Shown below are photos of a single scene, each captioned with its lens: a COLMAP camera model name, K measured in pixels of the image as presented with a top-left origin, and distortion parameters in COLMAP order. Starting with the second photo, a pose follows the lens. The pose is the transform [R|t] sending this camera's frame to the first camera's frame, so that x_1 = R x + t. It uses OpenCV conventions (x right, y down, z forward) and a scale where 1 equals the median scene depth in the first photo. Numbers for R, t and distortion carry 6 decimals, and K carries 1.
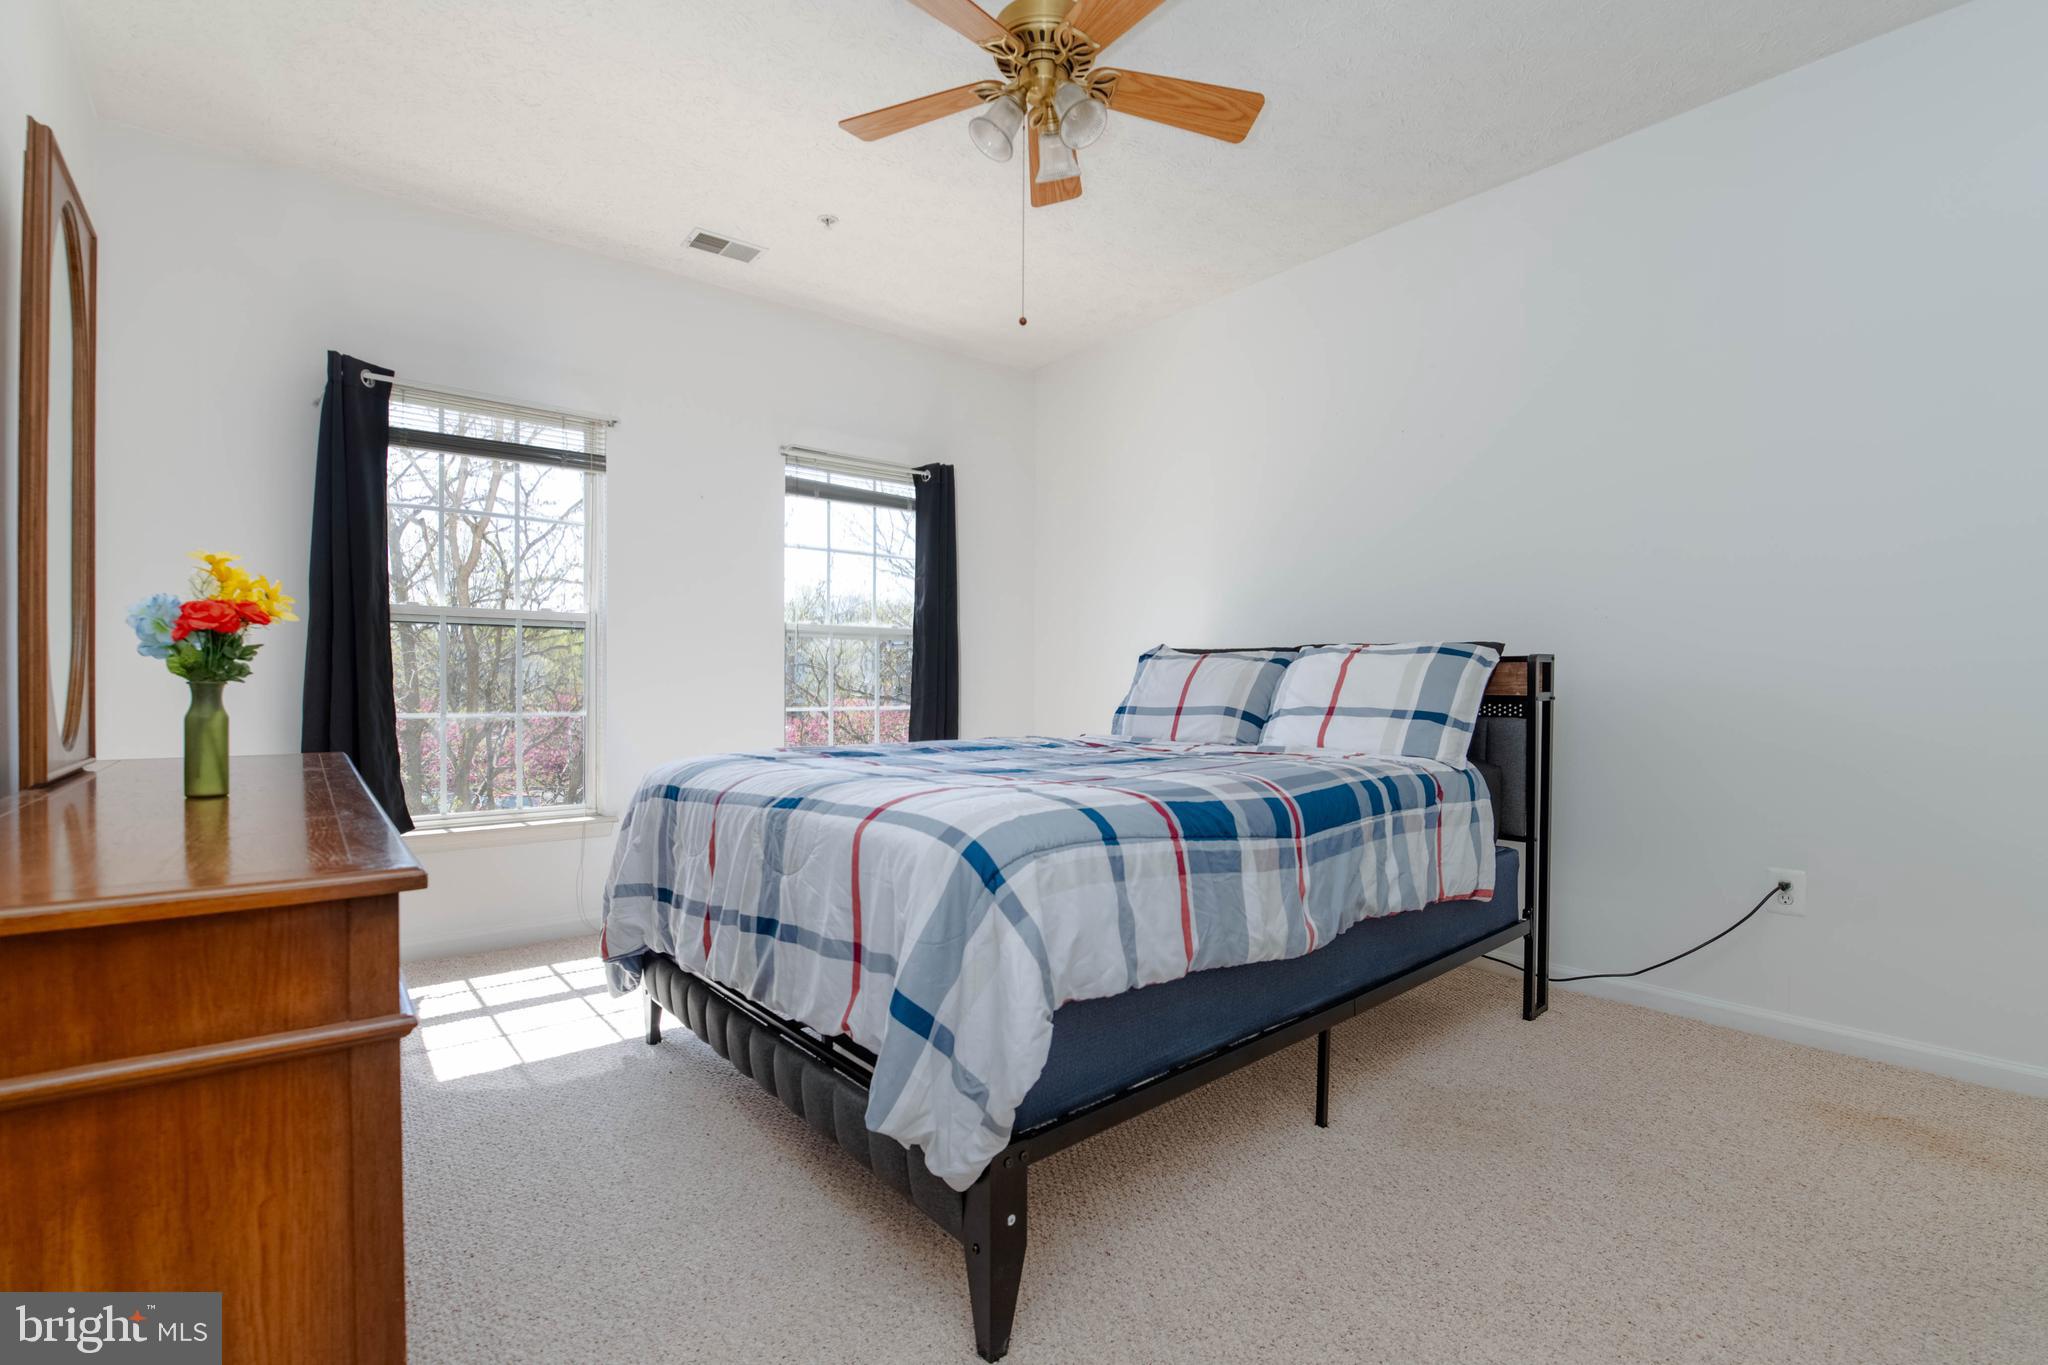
lens RADIAL K [[913.8, 0, 1052.2], [0, 913.8, 688.6], [0, 0, 1]] dist [0.002684, -0.011801]
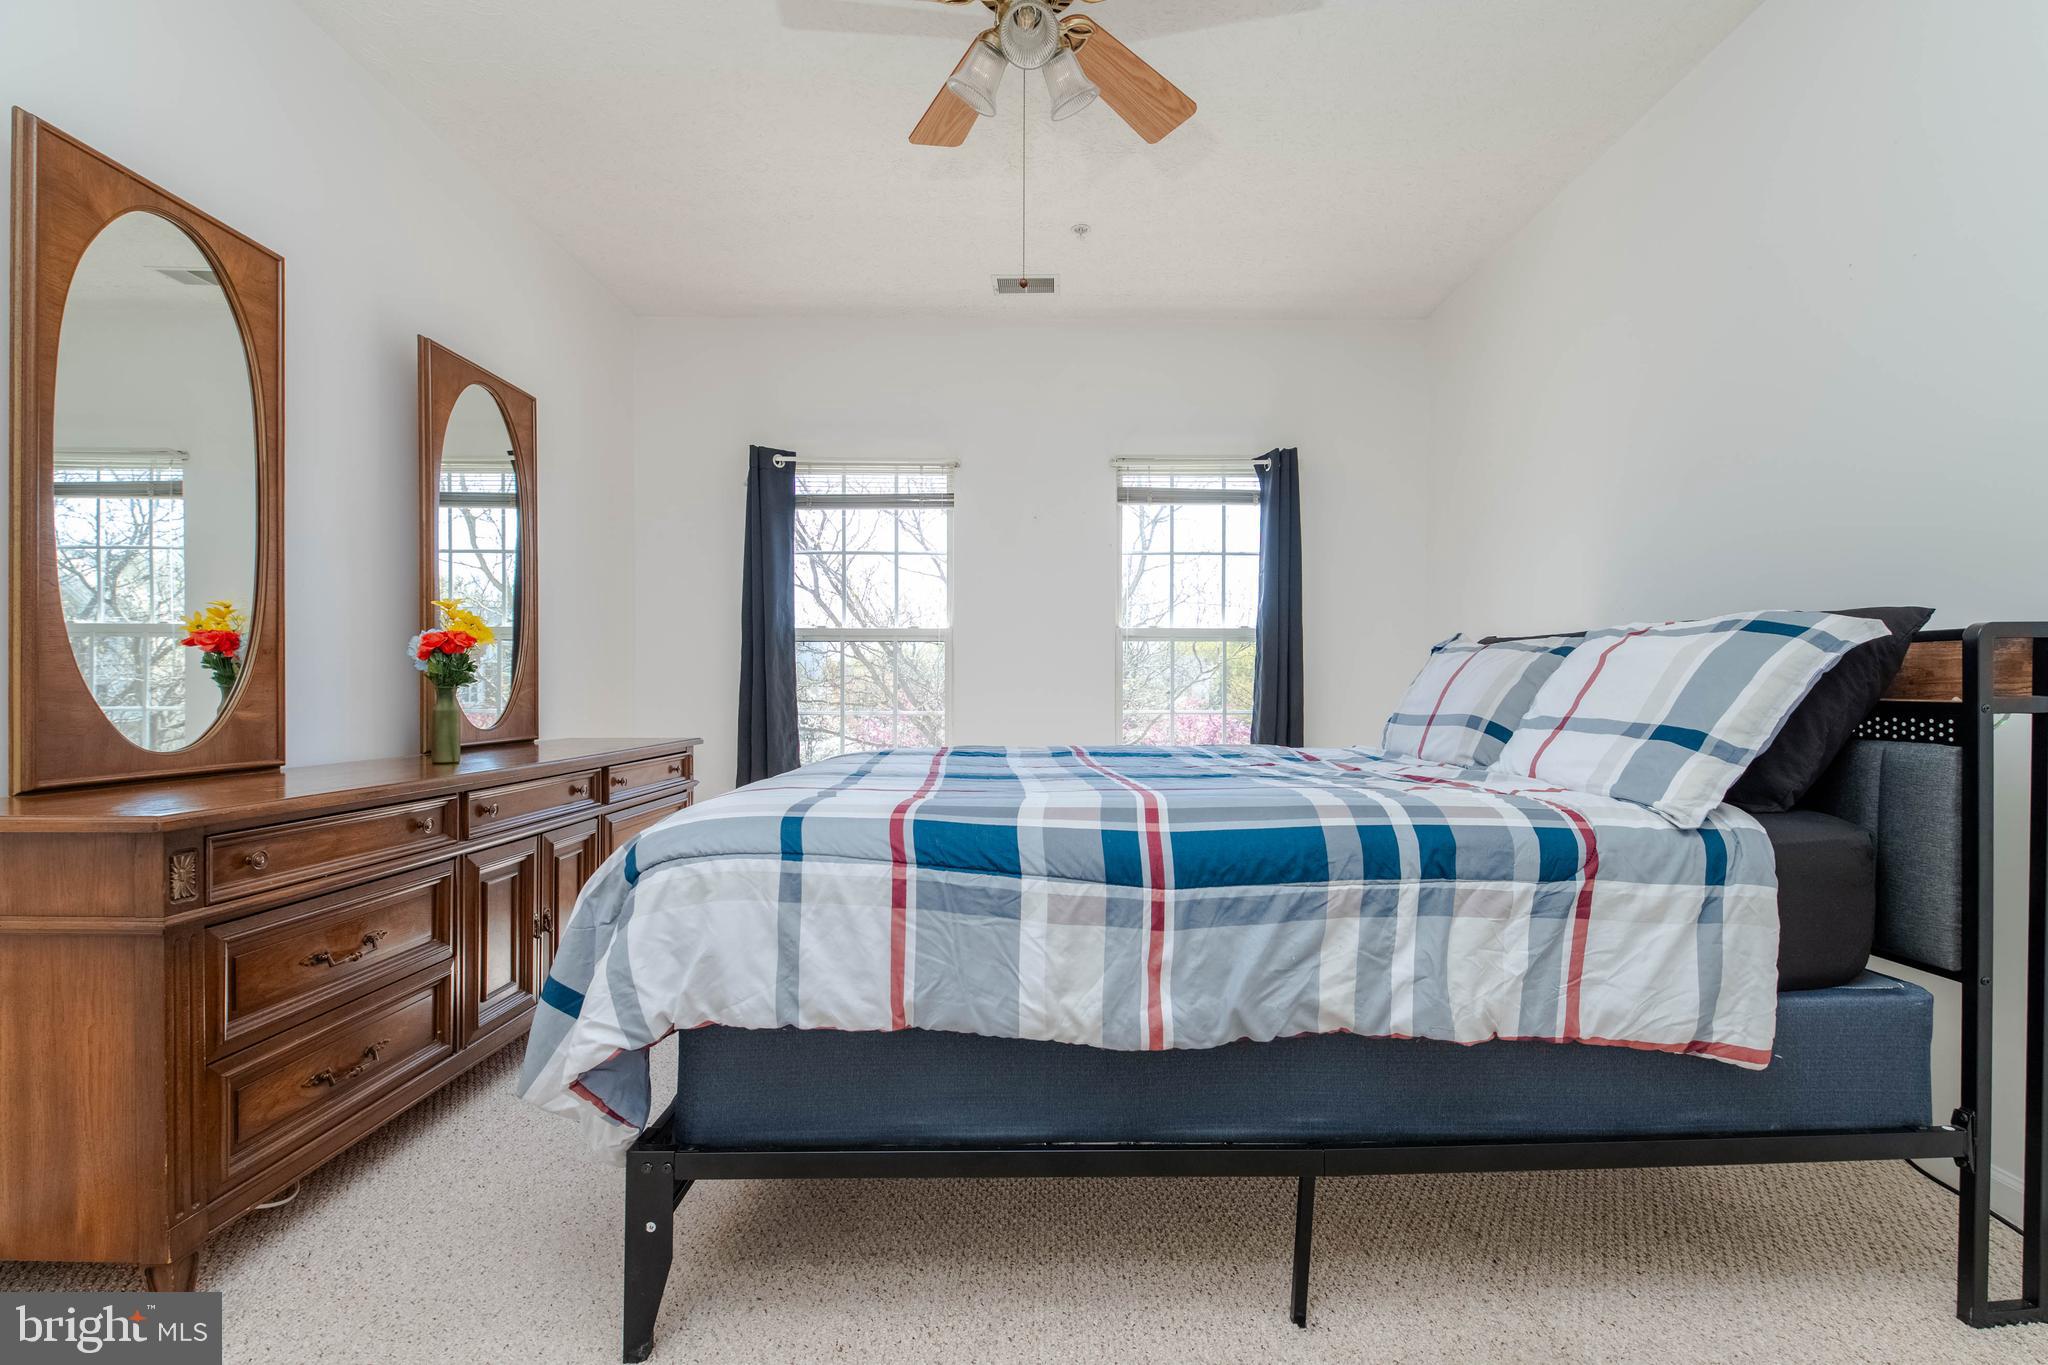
lens RADIAL K [[871.8, 0, 1030.3], [0, 871.8, 702.0], [0, 0, 1]] dist [0.013135, -0.000070]
pose [[0.770520, 0.010445, -0.637330, 0.456498], [-0.004932, 0.999933, 0.010425, 0.004464], [0.637396, -0.004889, 0.770521, 0.285295]]
